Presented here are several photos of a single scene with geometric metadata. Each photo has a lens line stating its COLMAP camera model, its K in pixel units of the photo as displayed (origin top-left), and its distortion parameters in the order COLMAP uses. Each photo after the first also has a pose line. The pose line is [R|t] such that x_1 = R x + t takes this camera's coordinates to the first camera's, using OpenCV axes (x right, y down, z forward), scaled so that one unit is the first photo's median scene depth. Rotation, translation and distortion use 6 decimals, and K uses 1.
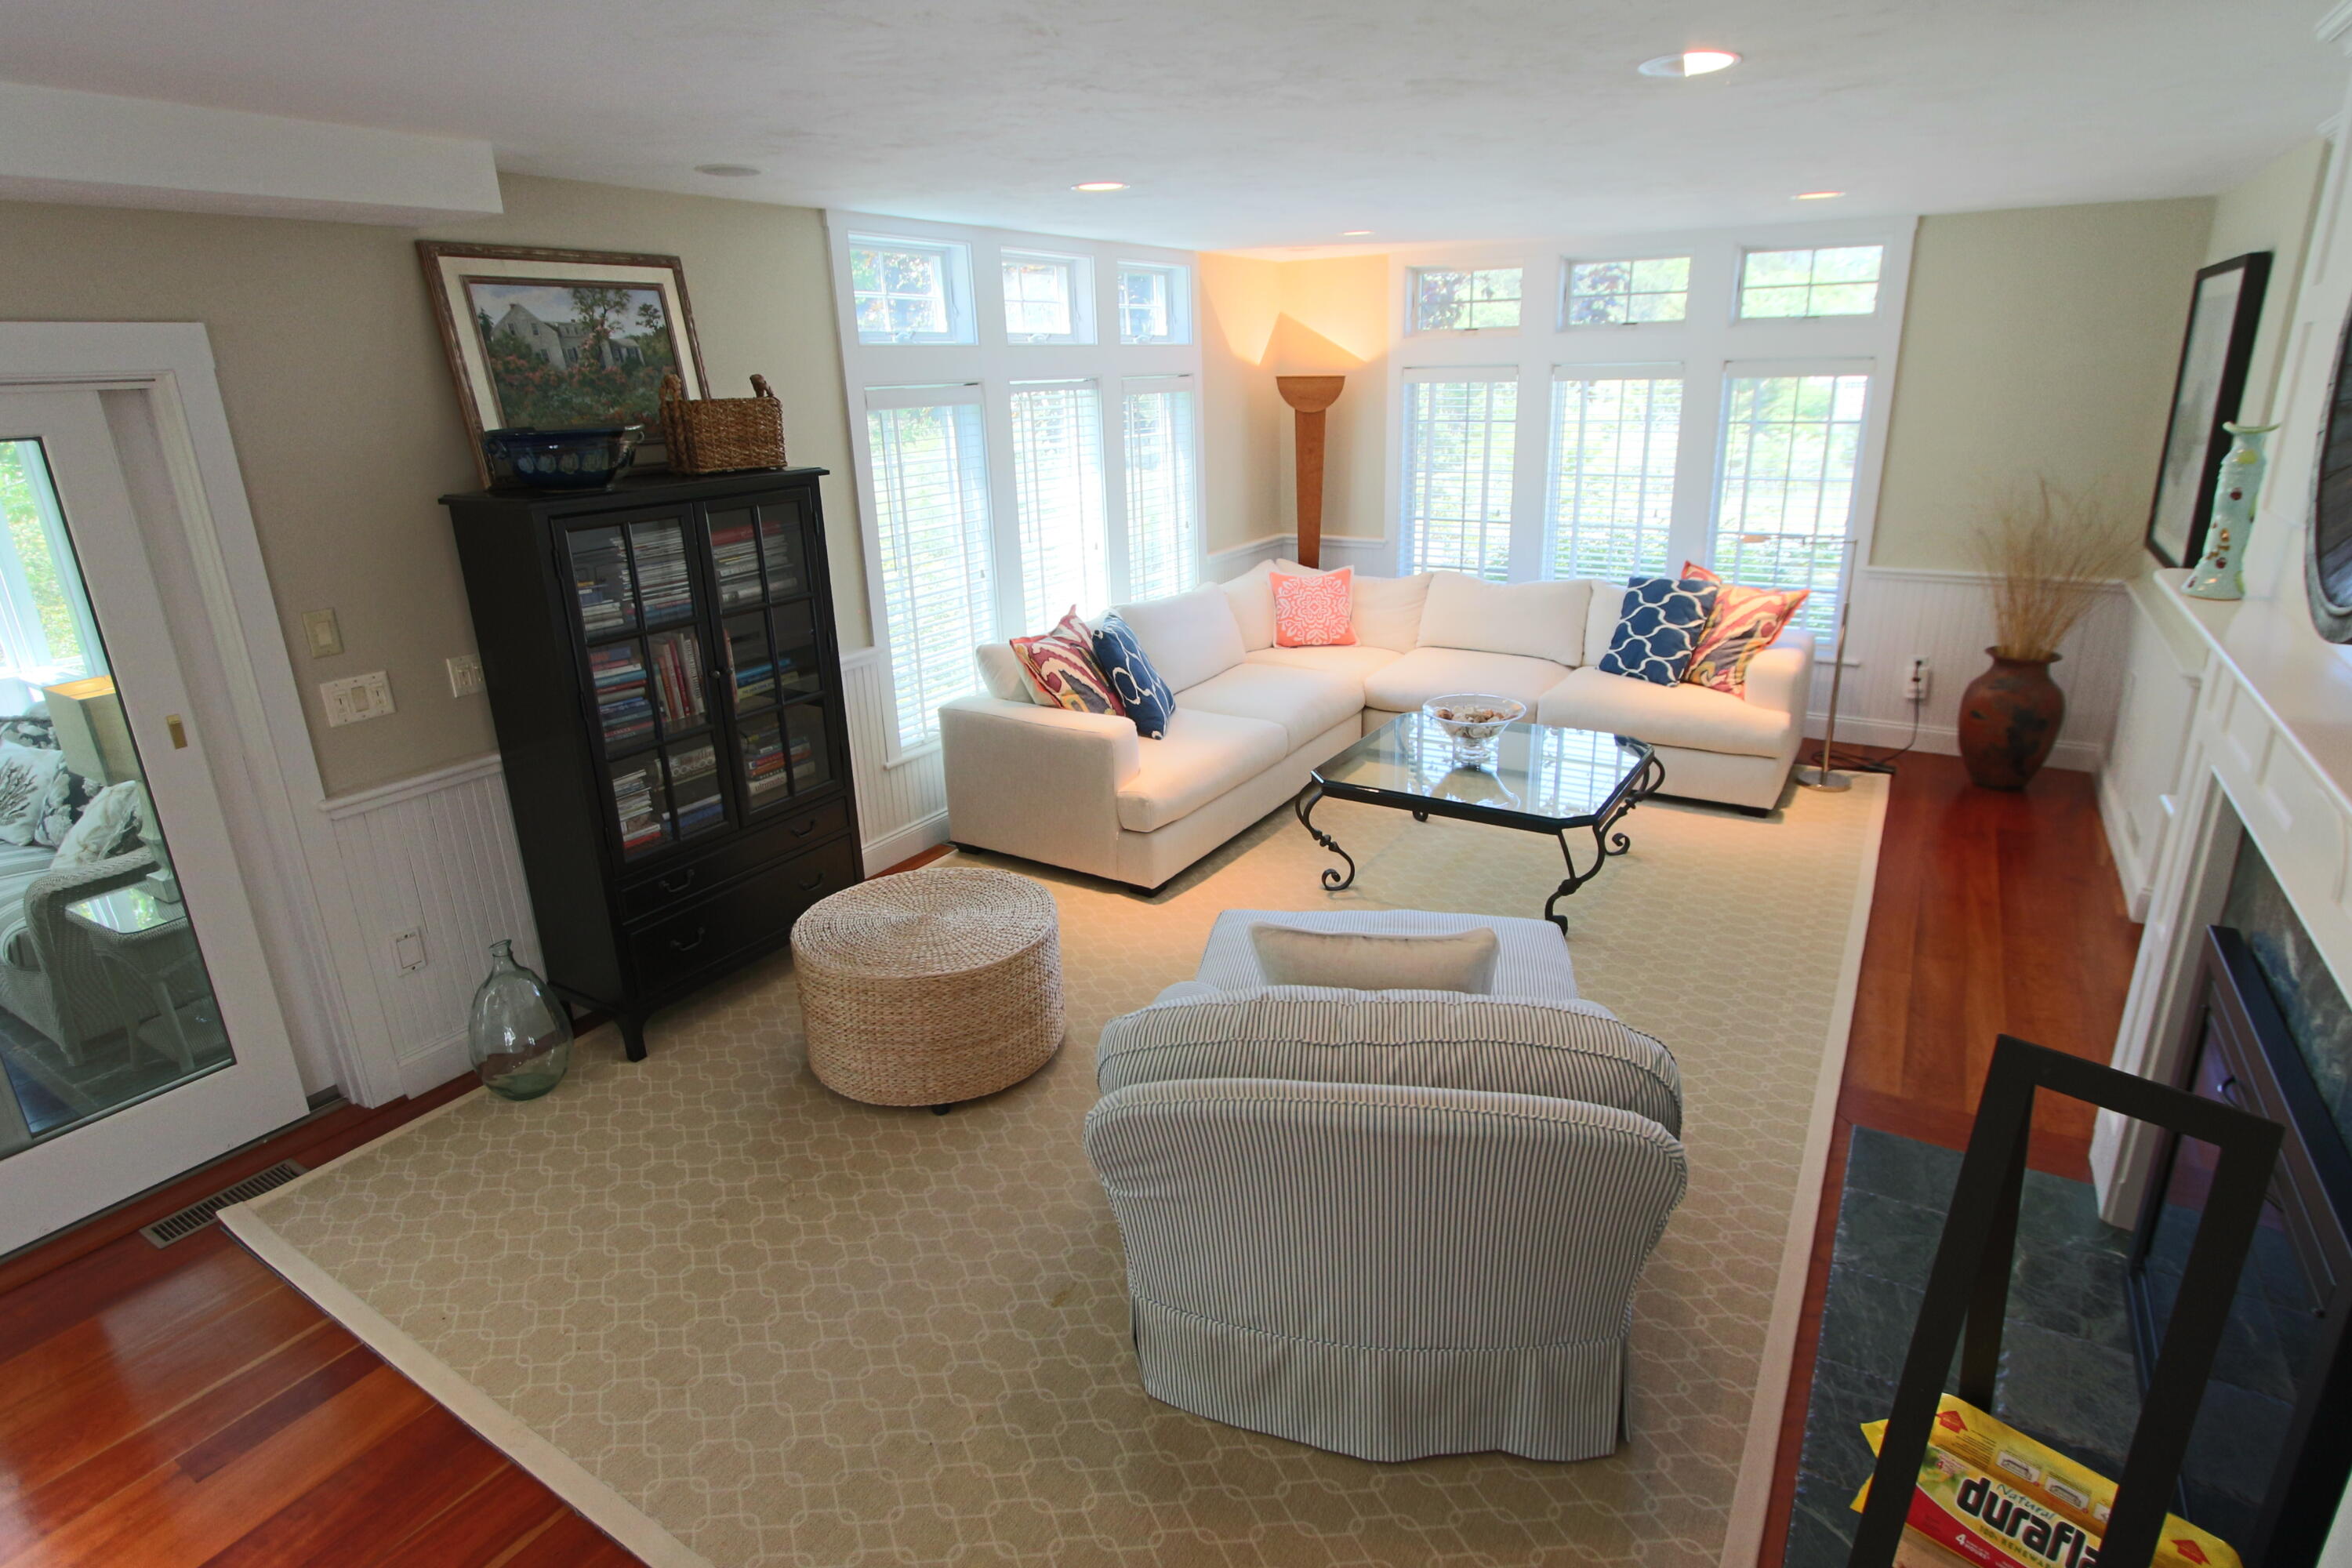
lens RADIAL K [[1207.8, 0, 1185.5], [0, 1207.8, 768.3], [0, 0, 1]] dist [-0.012699, -0.000688]
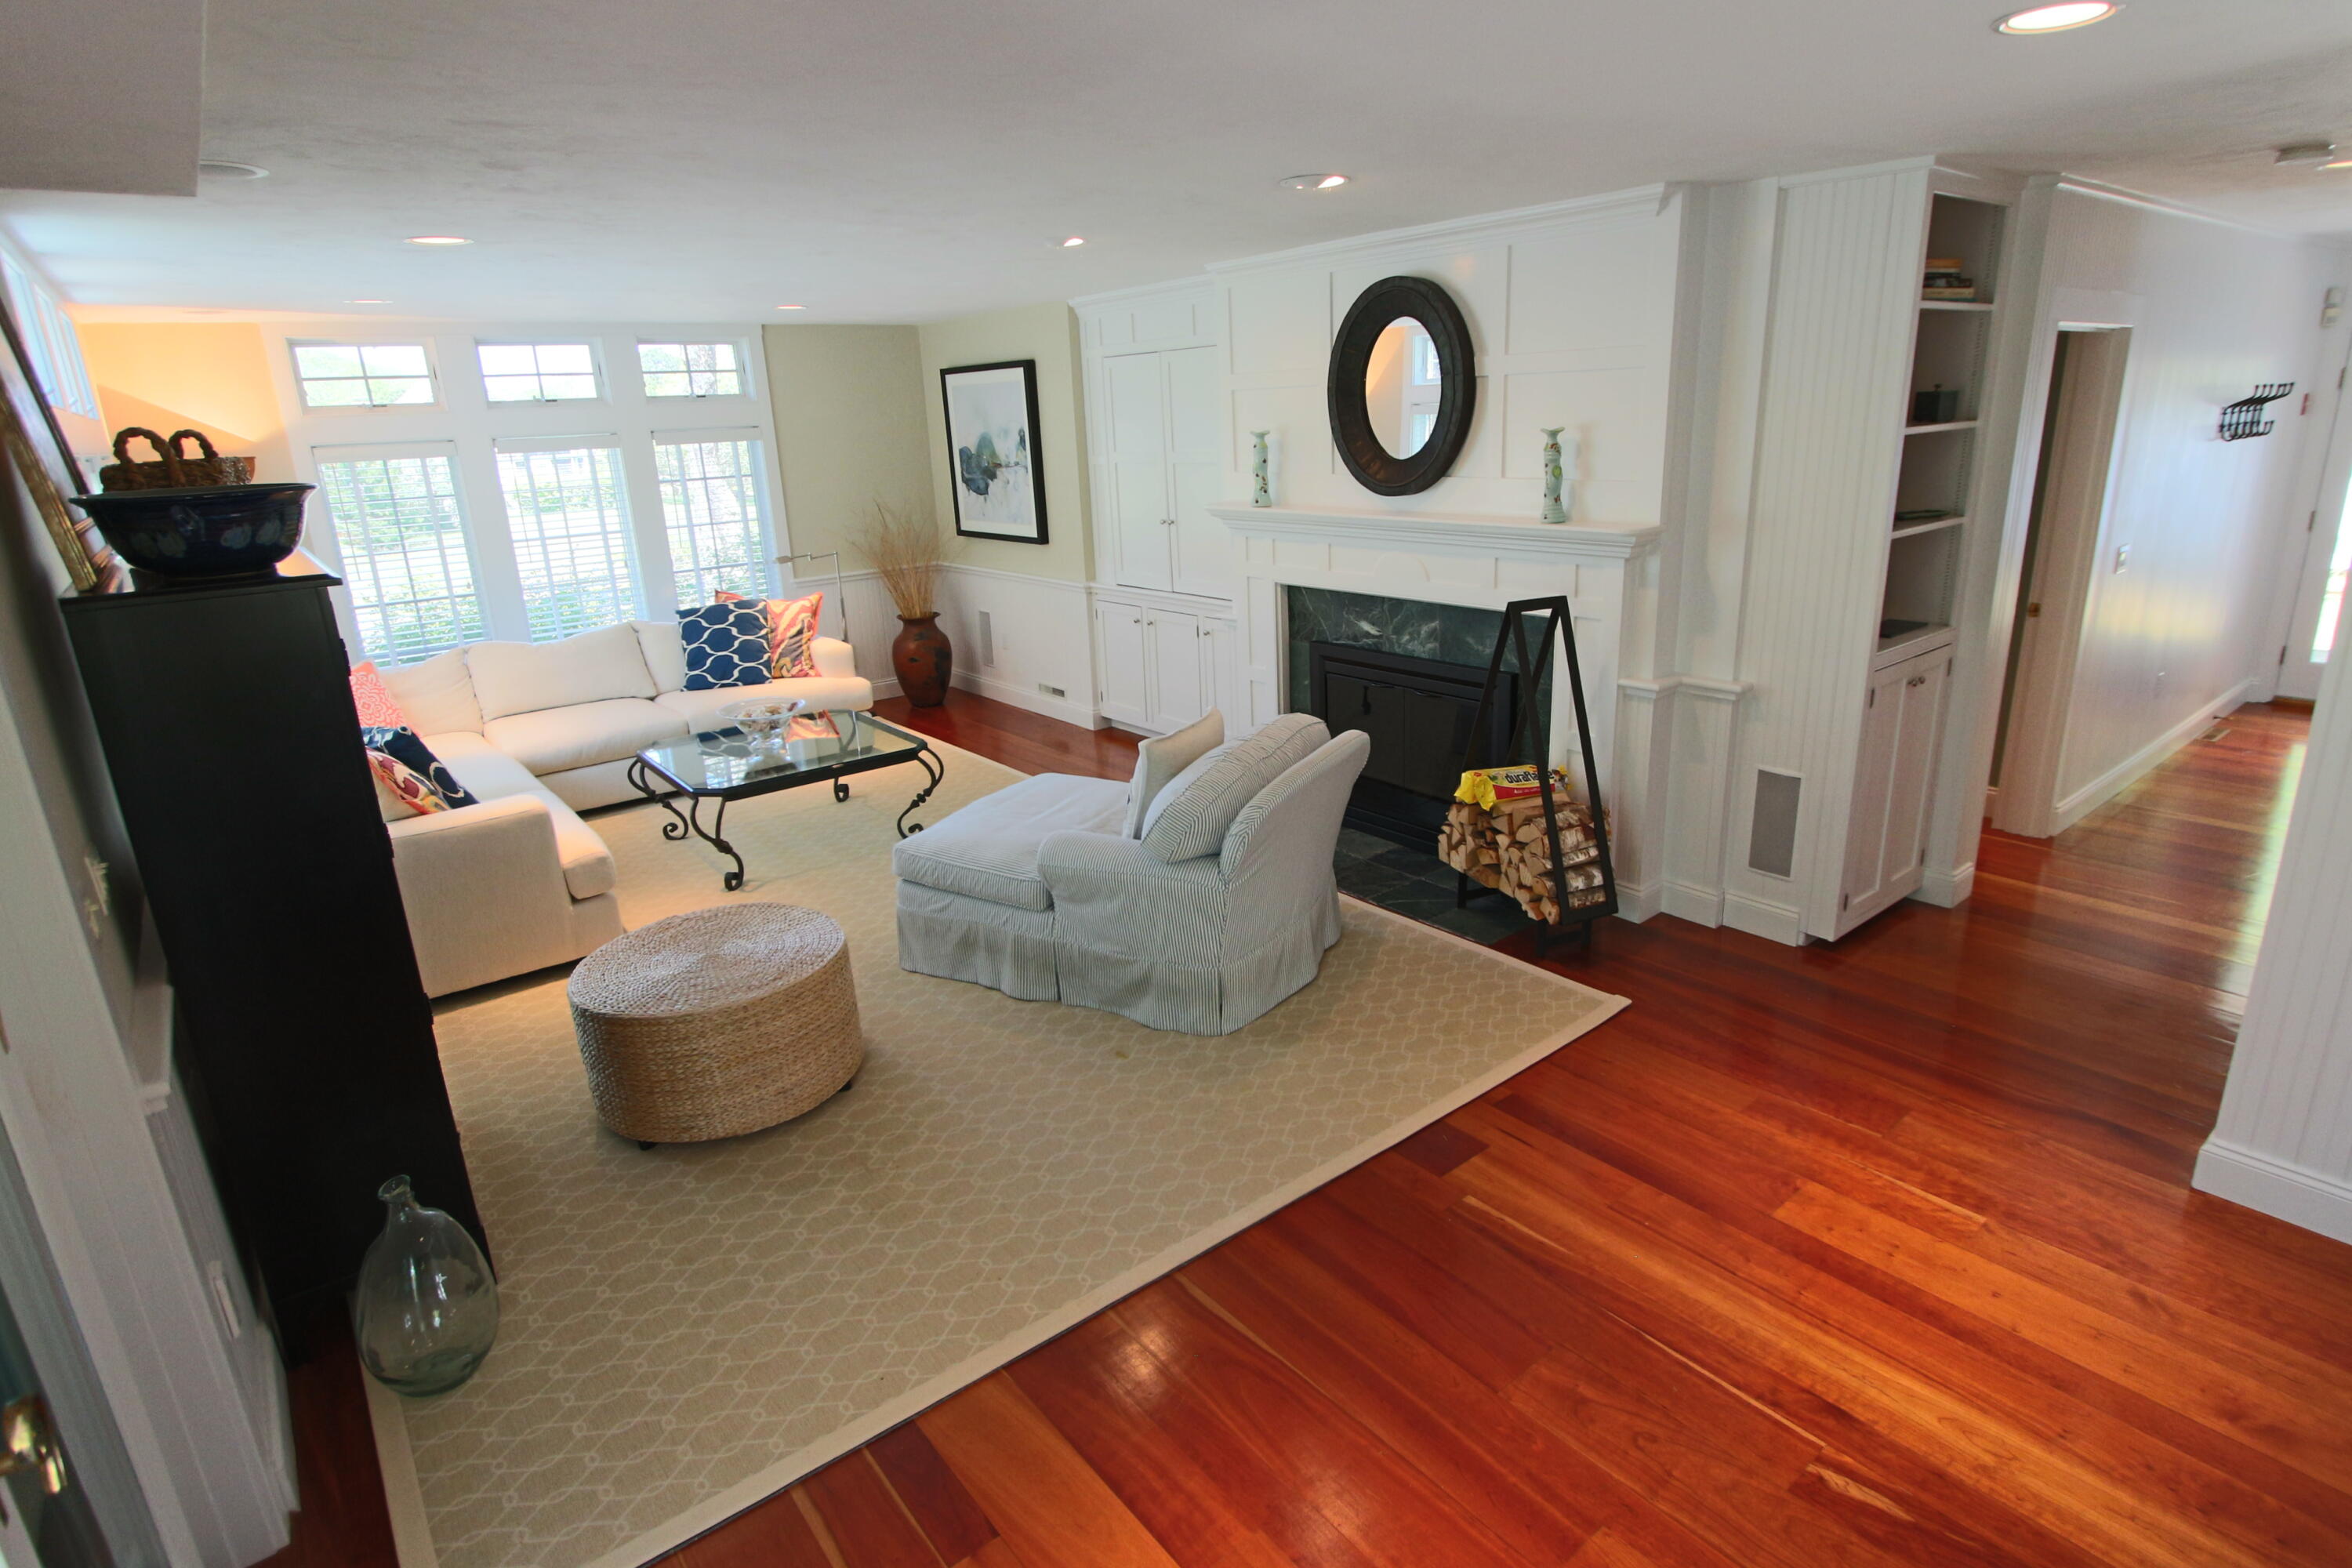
lens RADIAL K [[1207.8, 0, 1185.5], [0, 1207.8, 768.3], [0, 0, 1]] dist [-0.012699, -0.000688]
pose [[0.344490, -0.258464, 0.902509, -0.596275], [0.327077, 0.934164, 0.142683, -0.022036], [-0.879970, 0.246037, 0.406348, 0.134005]]
